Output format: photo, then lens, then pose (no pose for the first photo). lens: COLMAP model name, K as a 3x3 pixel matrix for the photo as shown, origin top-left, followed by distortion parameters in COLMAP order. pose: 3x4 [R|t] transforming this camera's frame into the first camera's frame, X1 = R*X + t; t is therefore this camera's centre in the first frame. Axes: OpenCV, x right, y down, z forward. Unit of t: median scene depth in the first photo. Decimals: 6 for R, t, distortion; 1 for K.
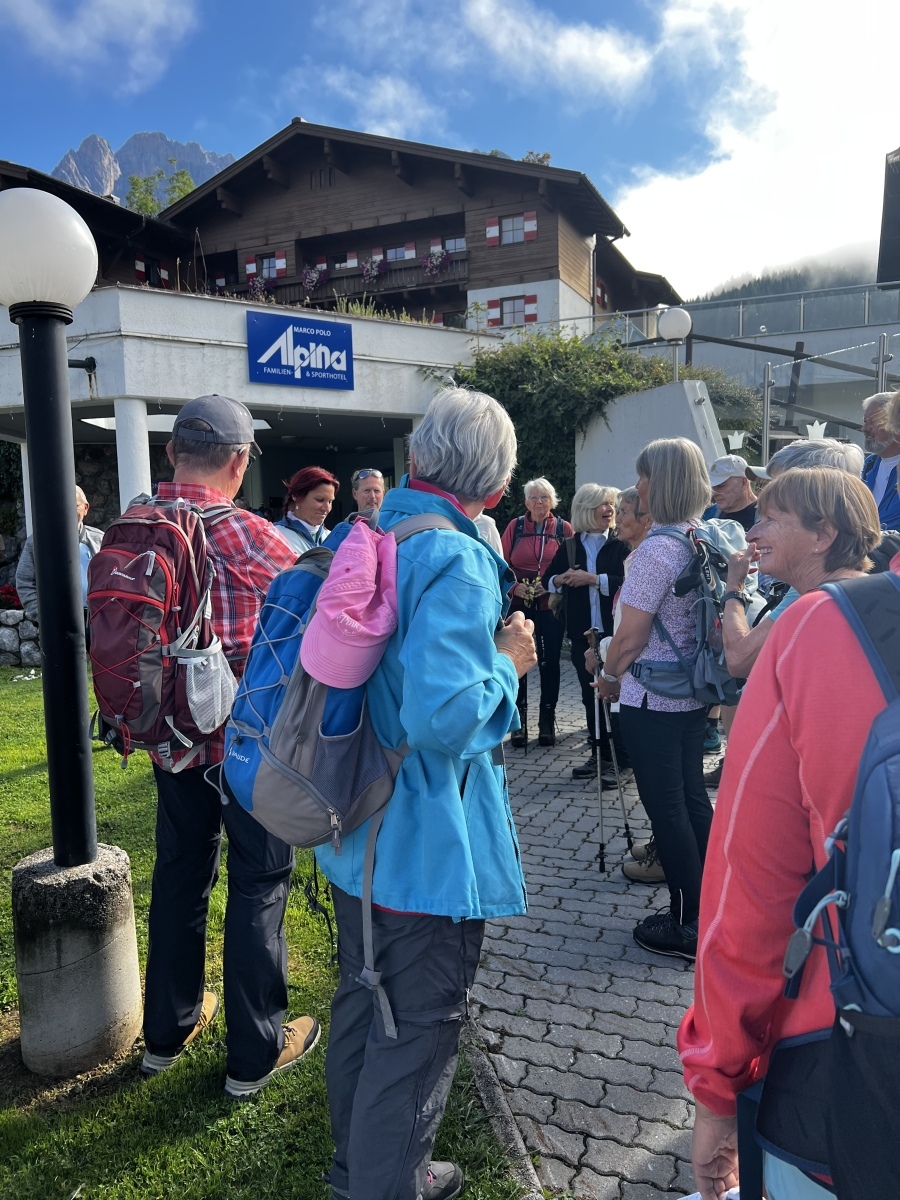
lens RADIAL K [[905.3, 0, 450.0], [0, 905.3, 599.2], [0, 0, 1]] dist [0.000336, -0.001015]
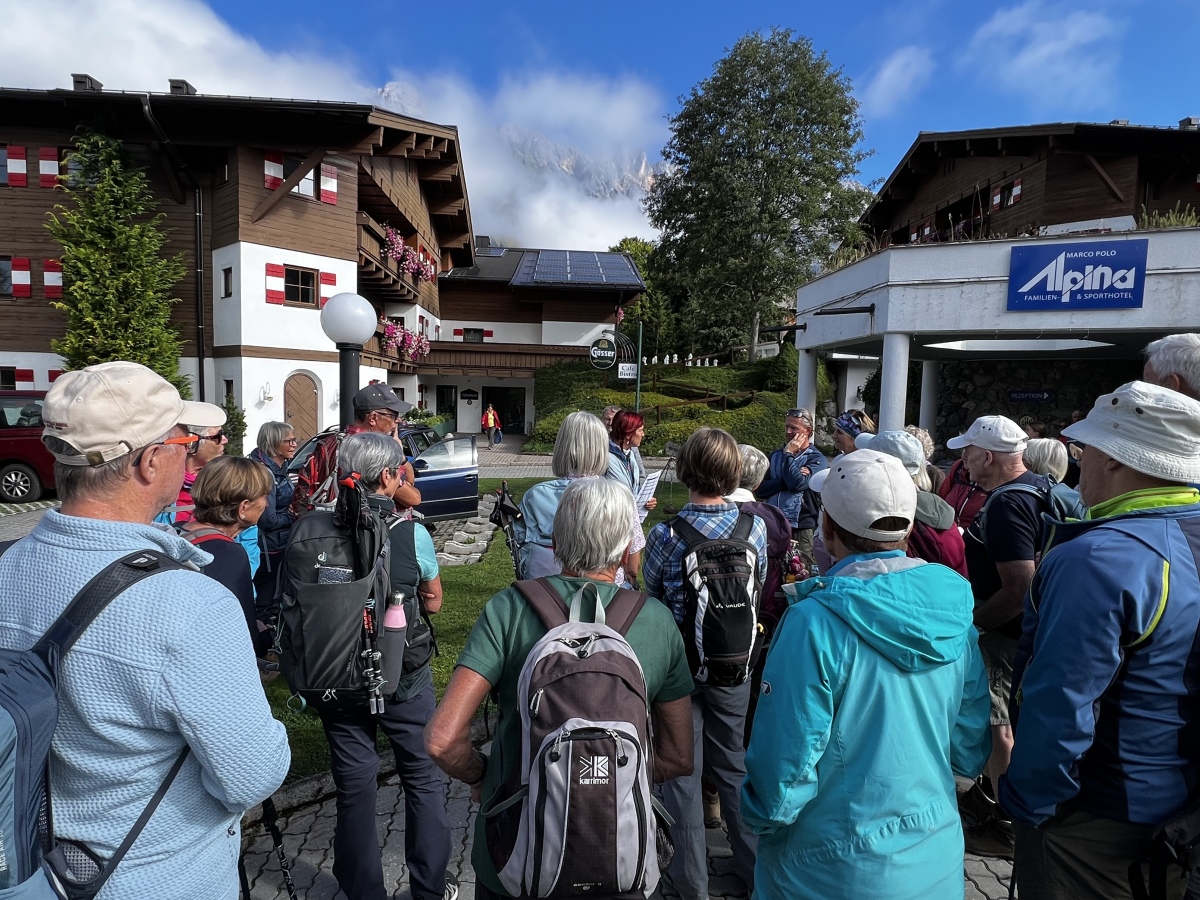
lens RADIAL K [[698.0, 0, 600.0], [0, 698.0, 450.2], [0, 0, 1]] dist [-0.004360, -0.000705]
pose [[0.445966, 0.098282, -0.889637, 0.314024], [-0.120491, 0.991498, 0.049134, -0.049730], [0.886903, 0.085281, 0.454017, 0.175648]]
